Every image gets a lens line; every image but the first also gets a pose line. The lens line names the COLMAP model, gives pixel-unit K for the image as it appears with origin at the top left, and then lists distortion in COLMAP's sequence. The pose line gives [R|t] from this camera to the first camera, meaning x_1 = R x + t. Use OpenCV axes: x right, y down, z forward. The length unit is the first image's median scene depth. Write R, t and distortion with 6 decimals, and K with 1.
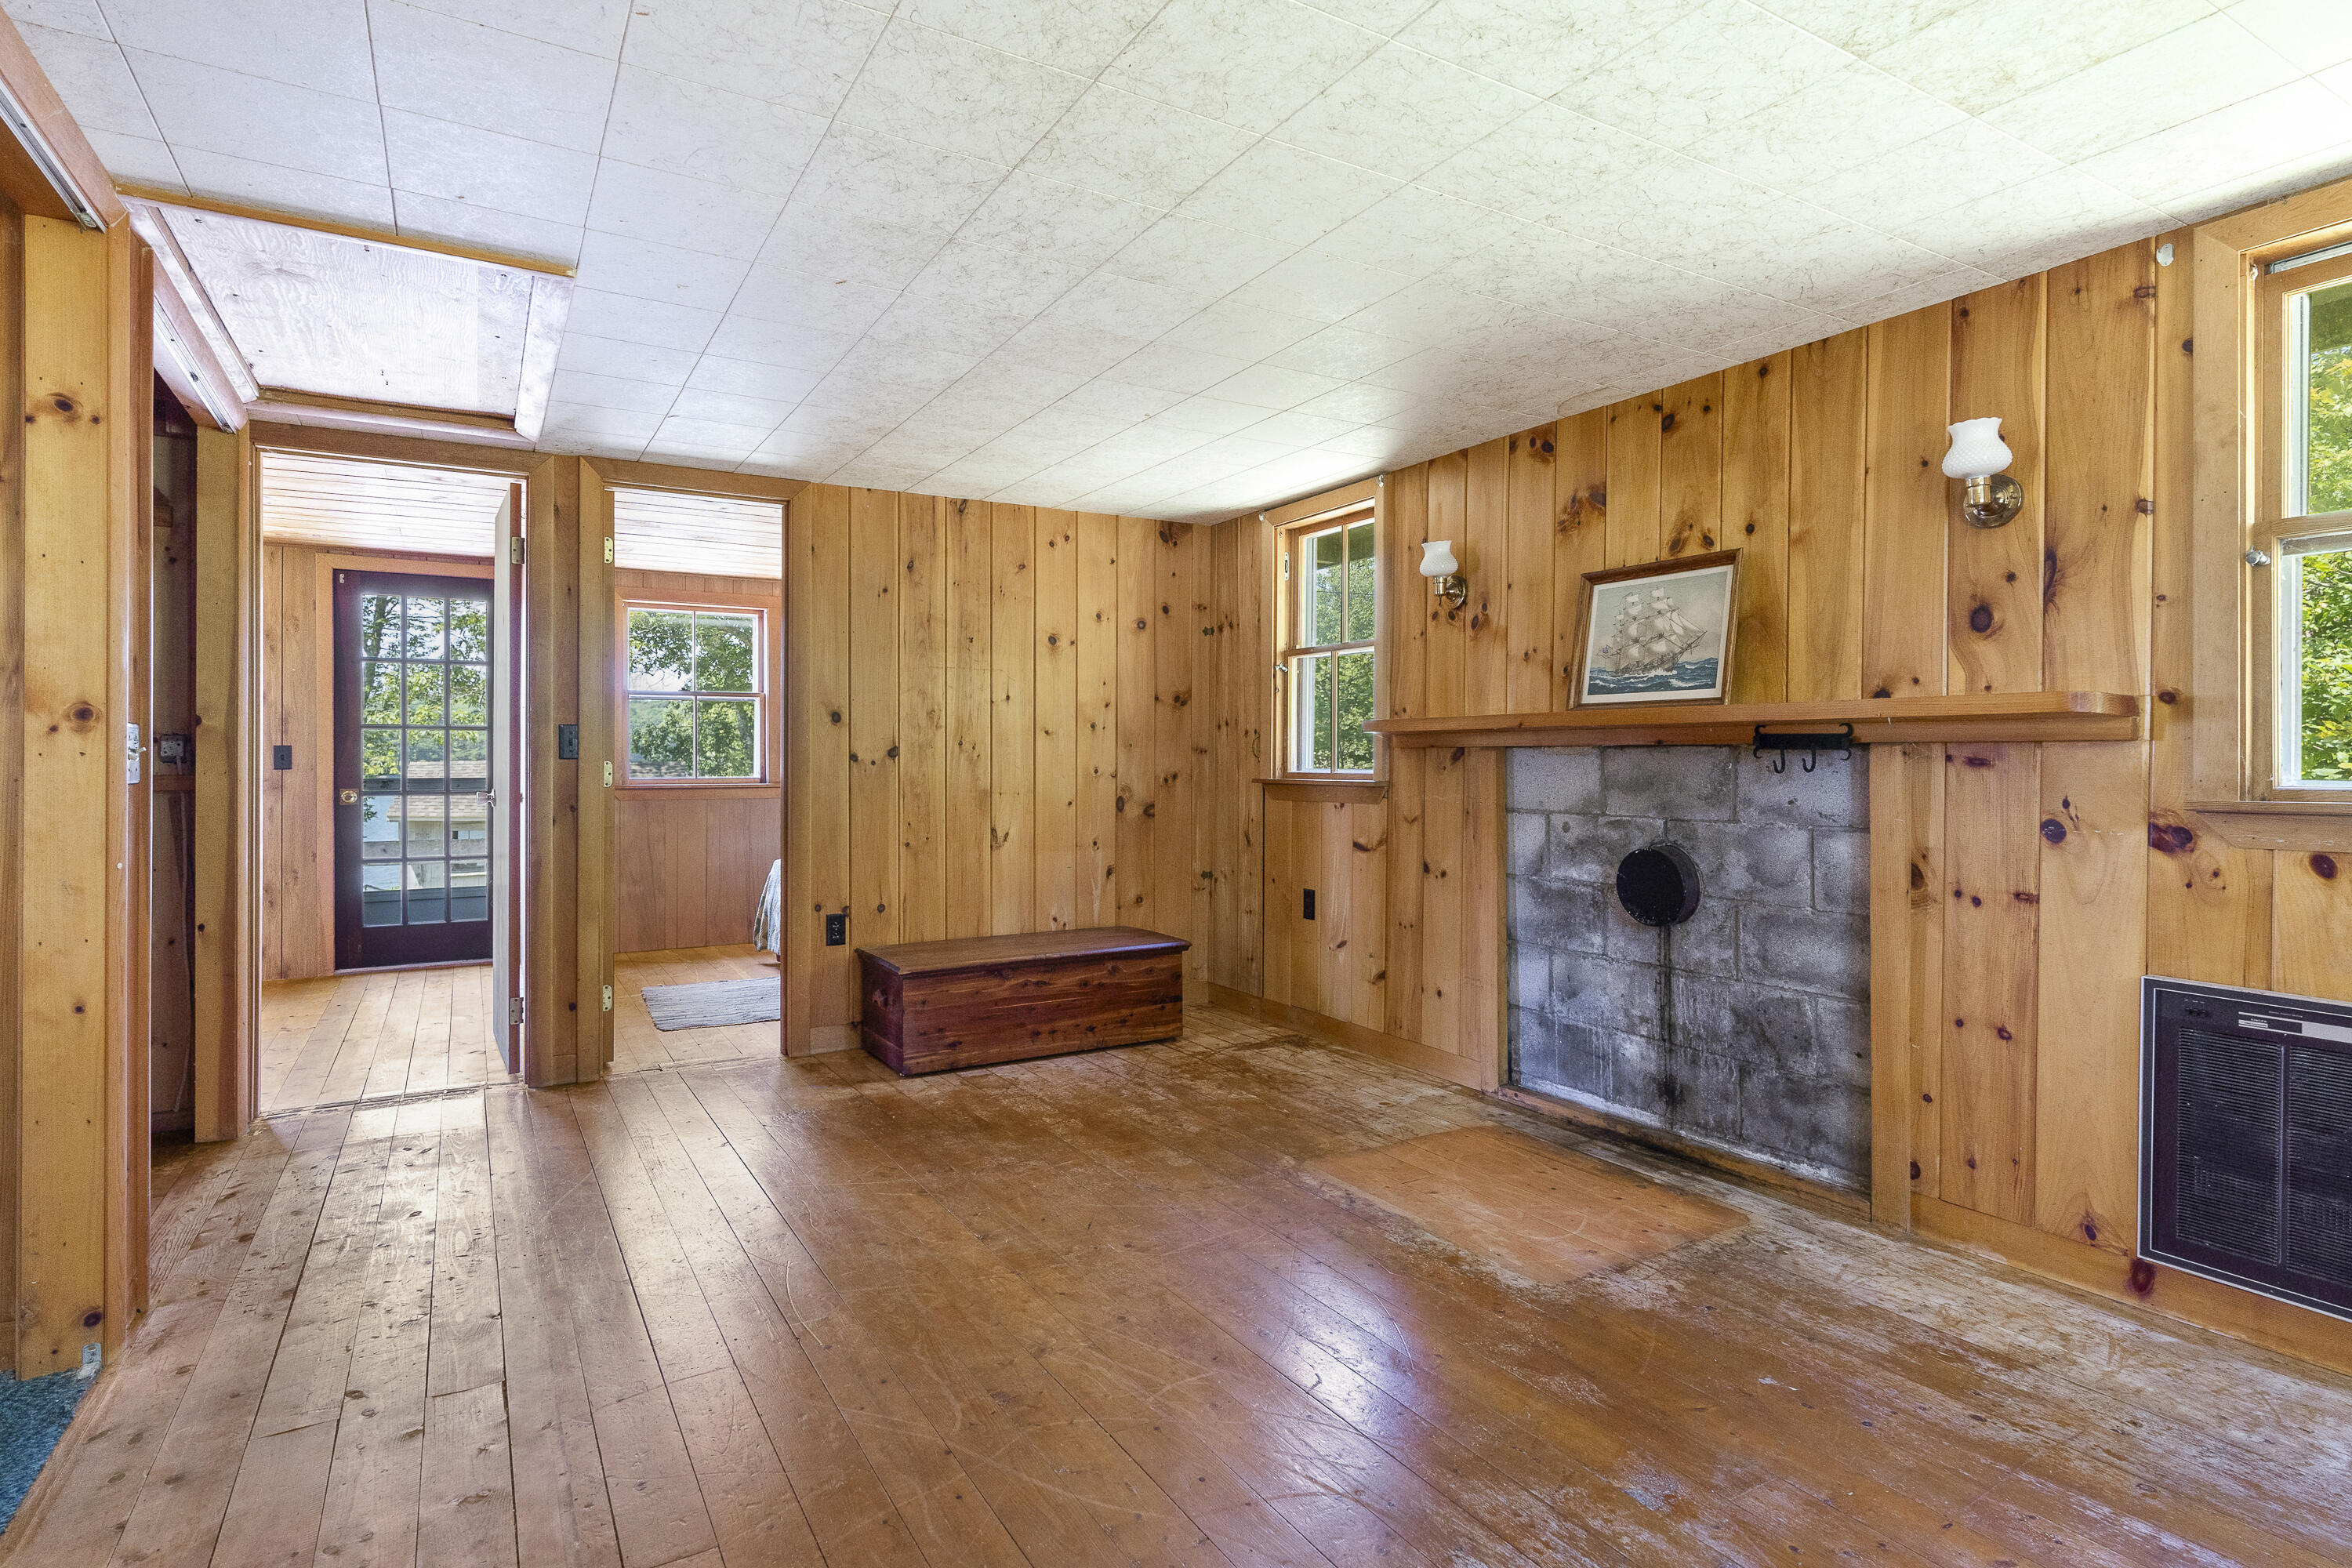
lens RADIAL K [[1200.8, 0, 1170.2], [0, 1200.8, 759.3], [0, 0, 1]] dist [-0.007677, 0.004010]
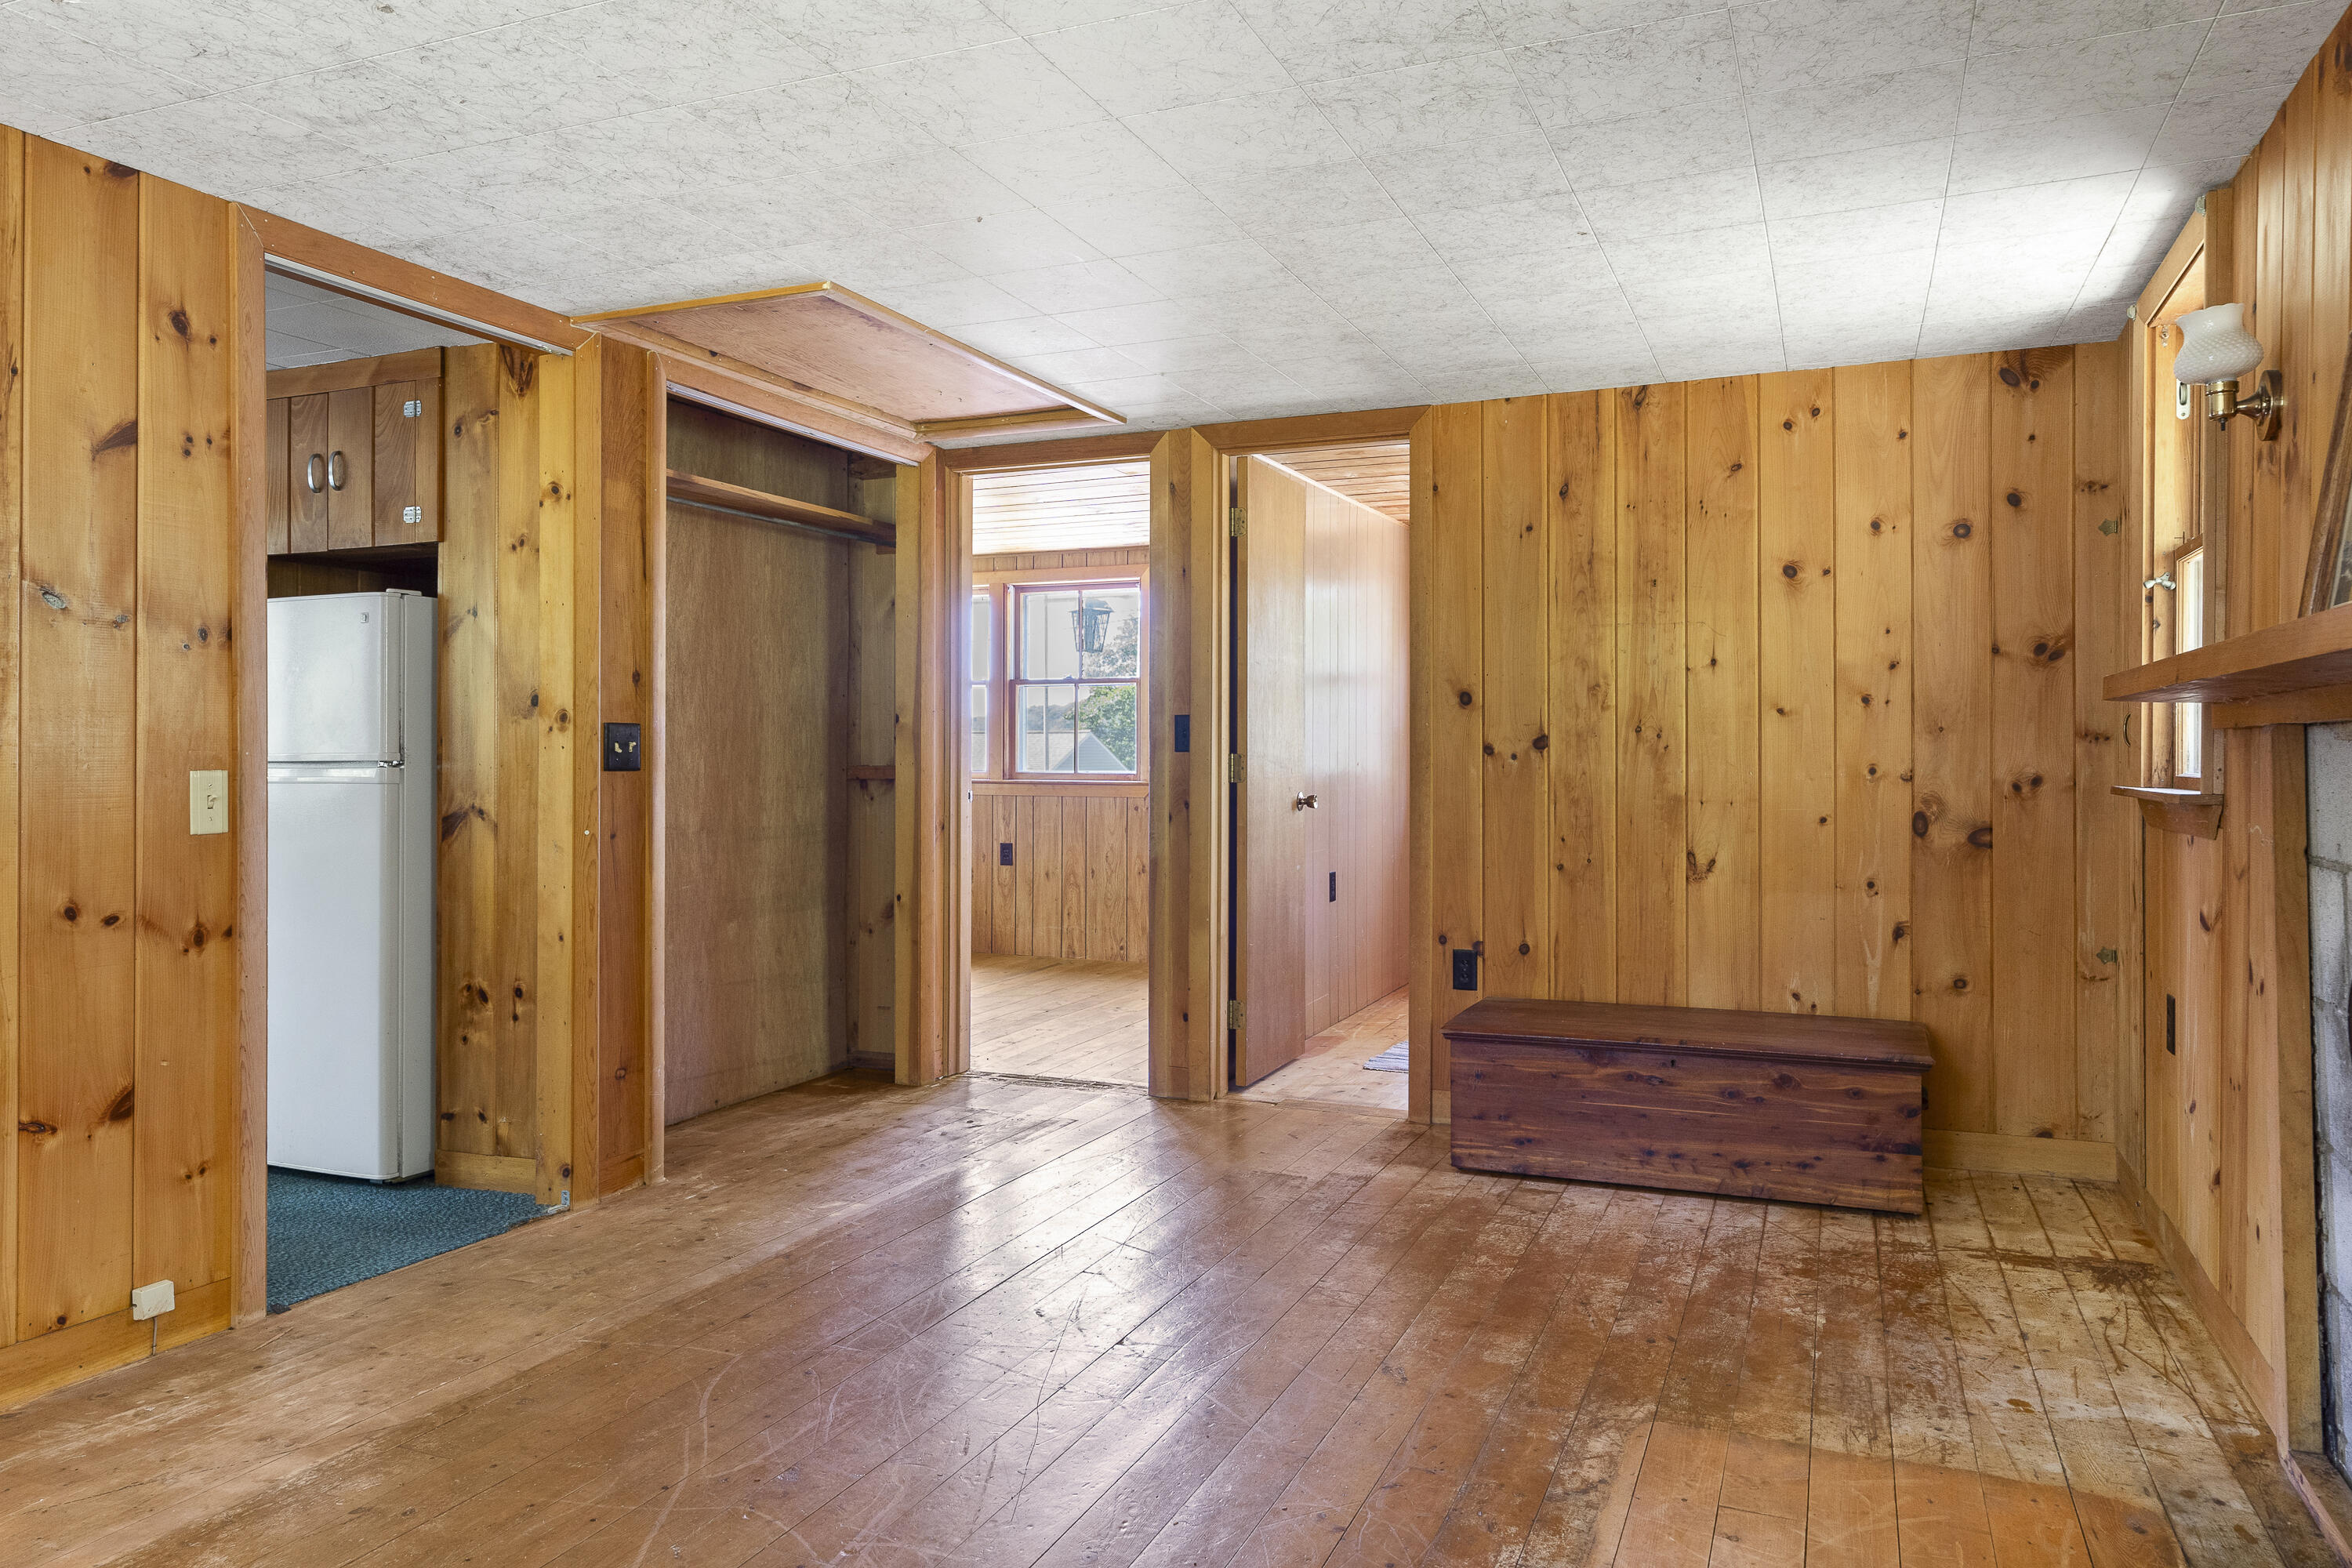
lens RADIAL K [[1557.1, 0, 1179.0], [0, 1557.1, 742.1], [0, 0, 1]] dist [0.000746, 0.000569]
pose [[0.593457, -0.005419, -0.804847, 0.562442], [-0.000380, 0.999975, -0.007013, 0.000899], [0.804865, 0.004467, 0.593441, 0.322281]]
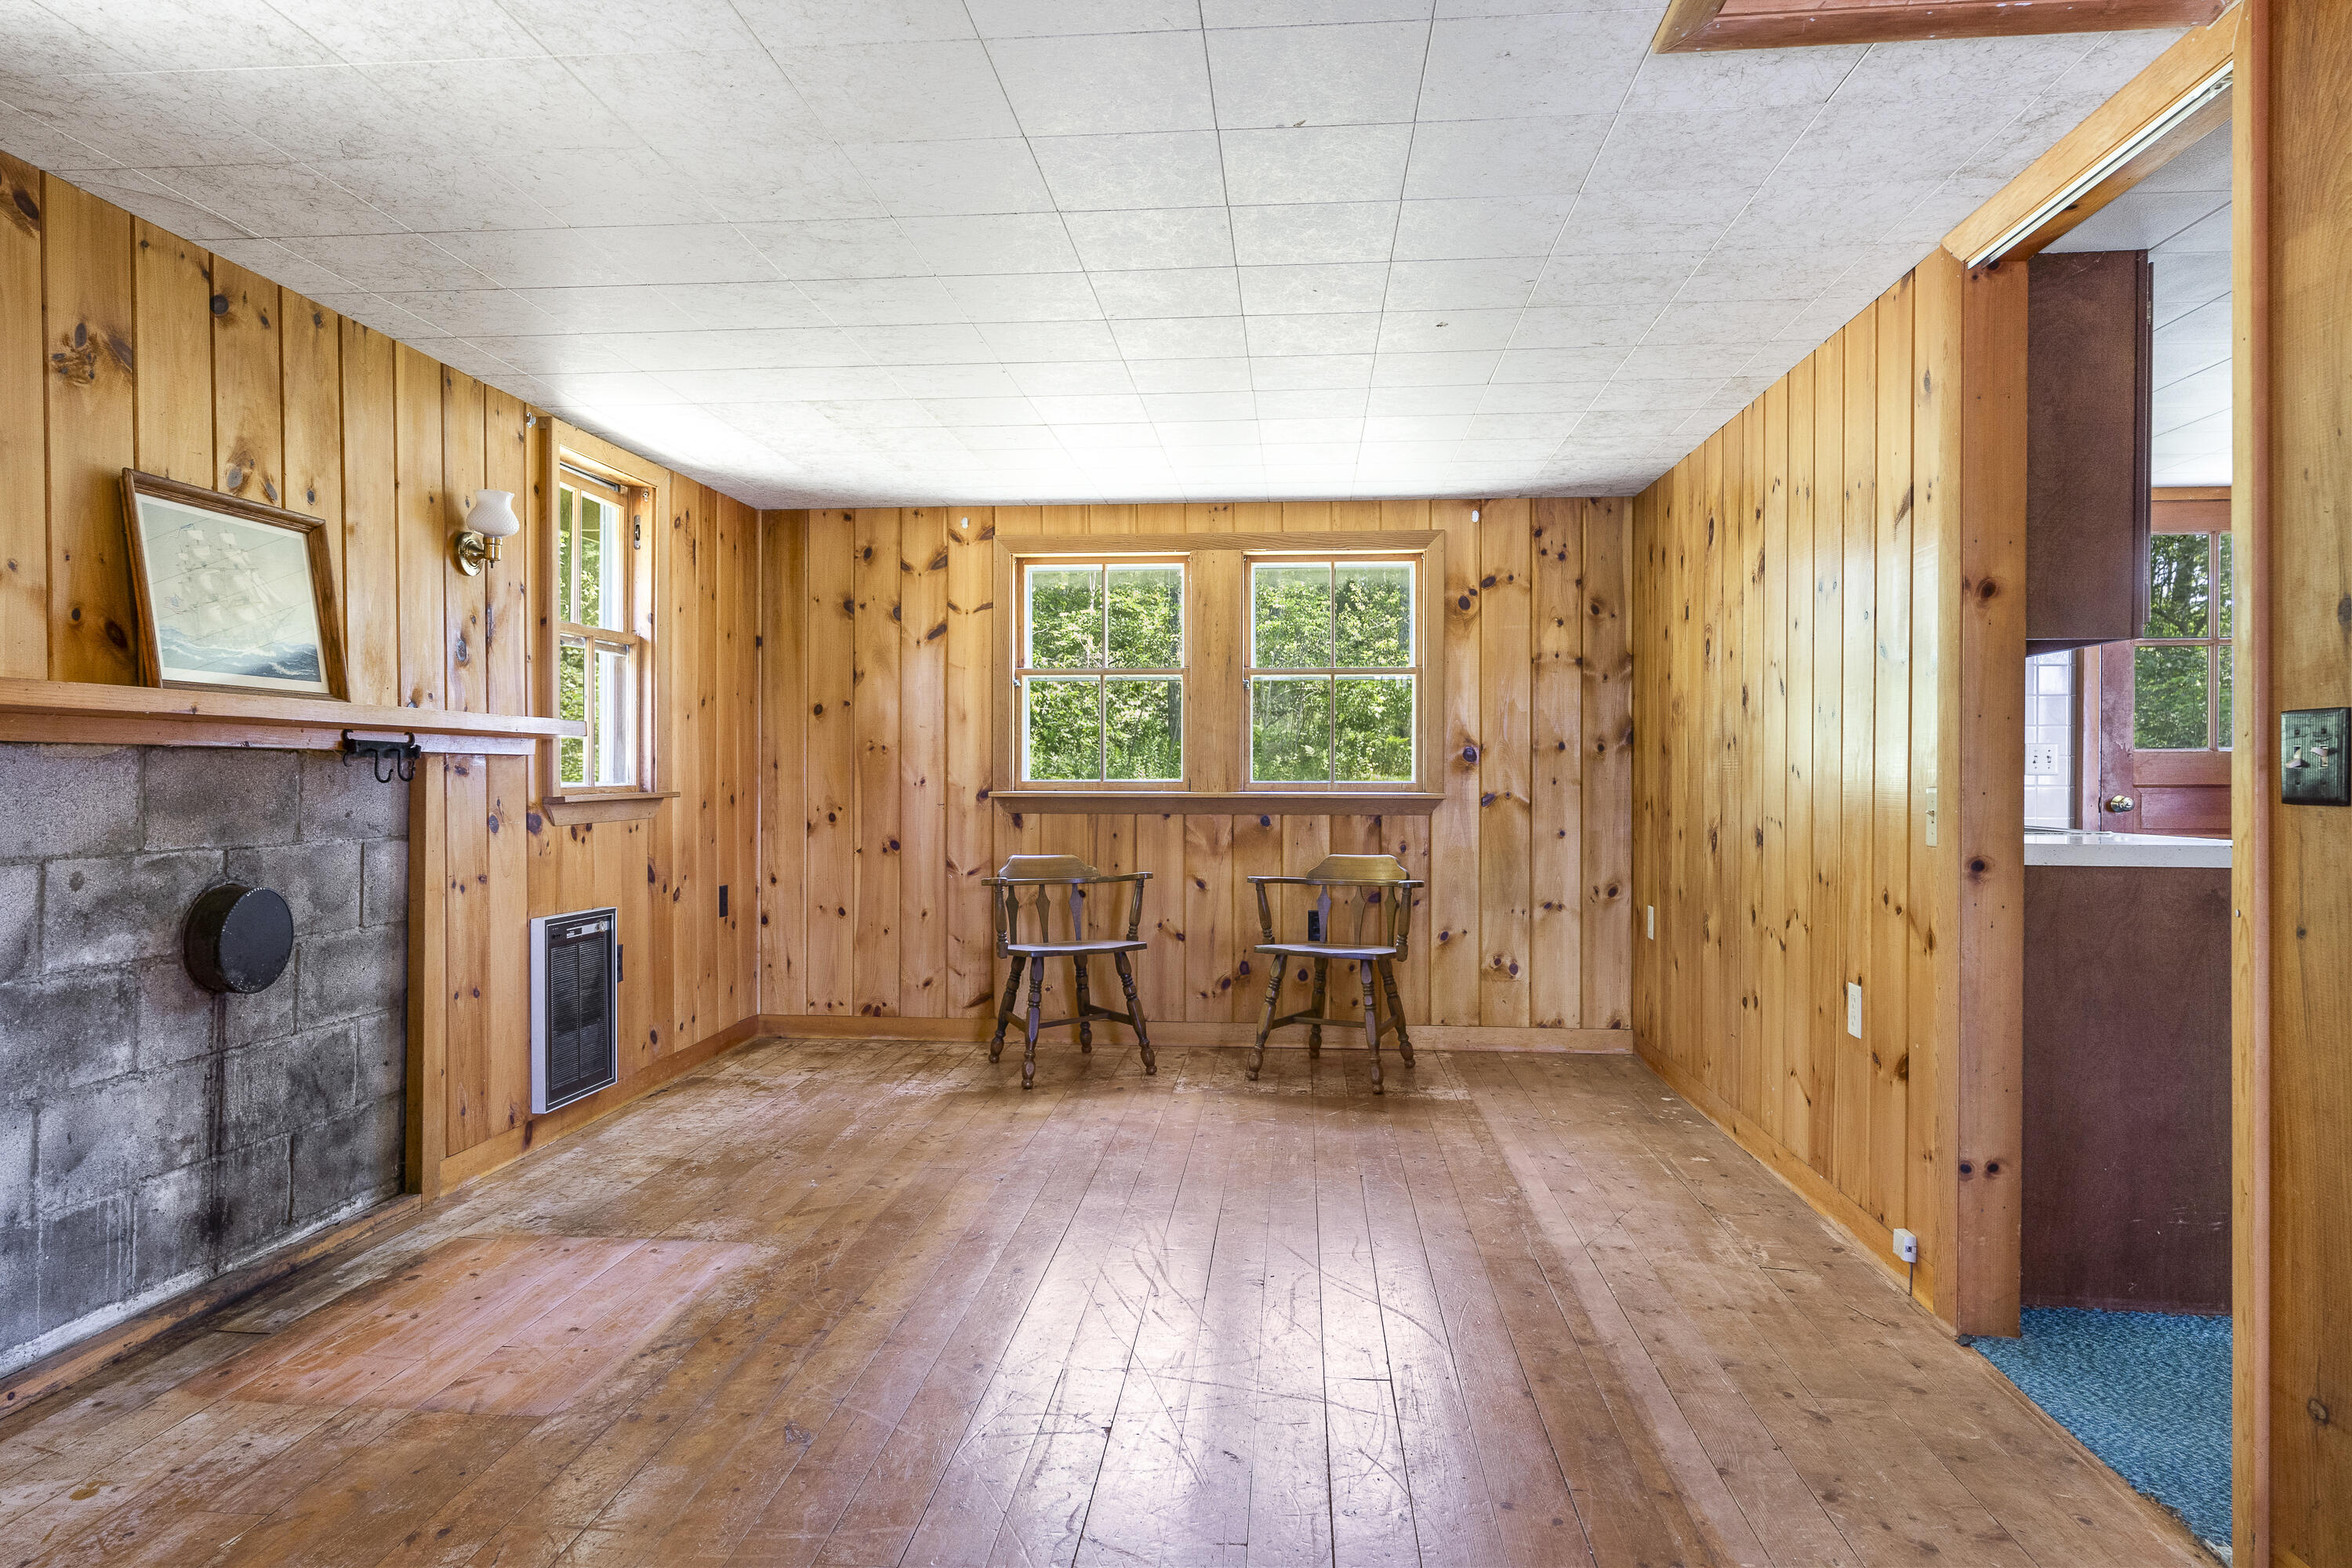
lens RADIAL K [[1411.1, 0, 1173.0], [0, 1411.1, 783.4], [0, 0, 1]] dist [-0.001060, -0.000631]
pose [[-0.813629, -0.005051, 0.581362, -0.538562], [-0.001073, 0.999974, 0.007186, 0.003052], [-0.581383, 0.005223, -0.813613, 1.316381]]
